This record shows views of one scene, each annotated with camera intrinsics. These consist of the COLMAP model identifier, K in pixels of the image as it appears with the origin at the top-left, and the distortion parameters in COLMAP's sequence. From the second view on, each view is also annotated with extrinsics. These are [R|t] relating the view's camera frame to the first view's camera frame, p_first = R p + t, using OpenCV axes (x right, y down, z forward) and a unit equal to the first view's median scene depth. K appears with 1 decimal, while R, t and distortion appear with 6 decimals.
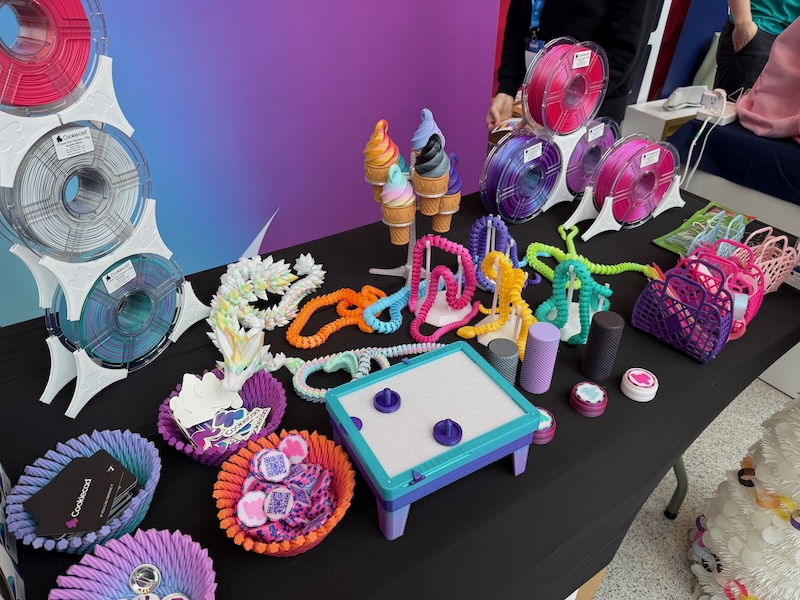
lens RADIAL K [[572.9, 0, 400.5], [0, 572.9, 299.8], [0, 0, 1]] dist [-0.008277, -0.006422]
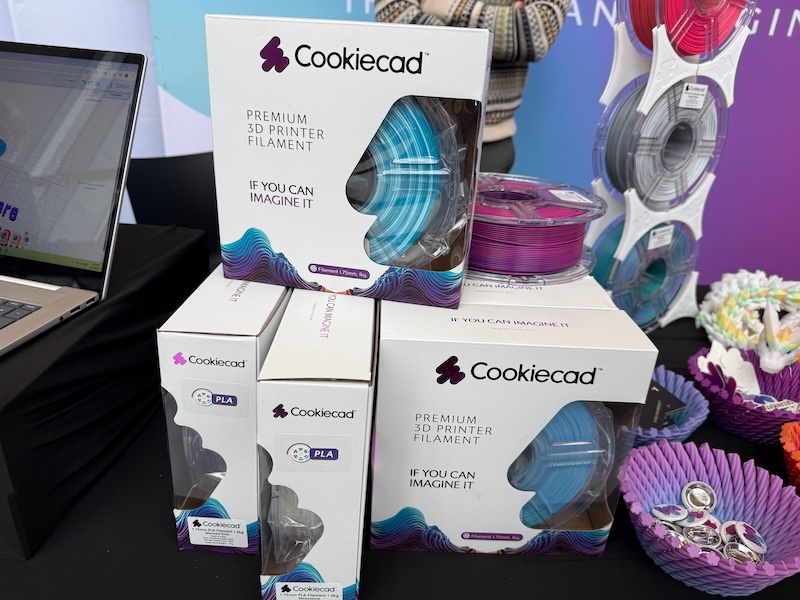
lens RADIAL K [[572.9, 0, 400.0], [0, 572.9, 301.1], [0, 0, 1]] dist [-0.008277, -0.006422]
pose [[0.841615, 0.246078, -0.480759, -0.376011], [-0.333426, 0.937013, -0.104082, 0.344522], [0.424865, 0.247894, 0.870654, -0.074125]]
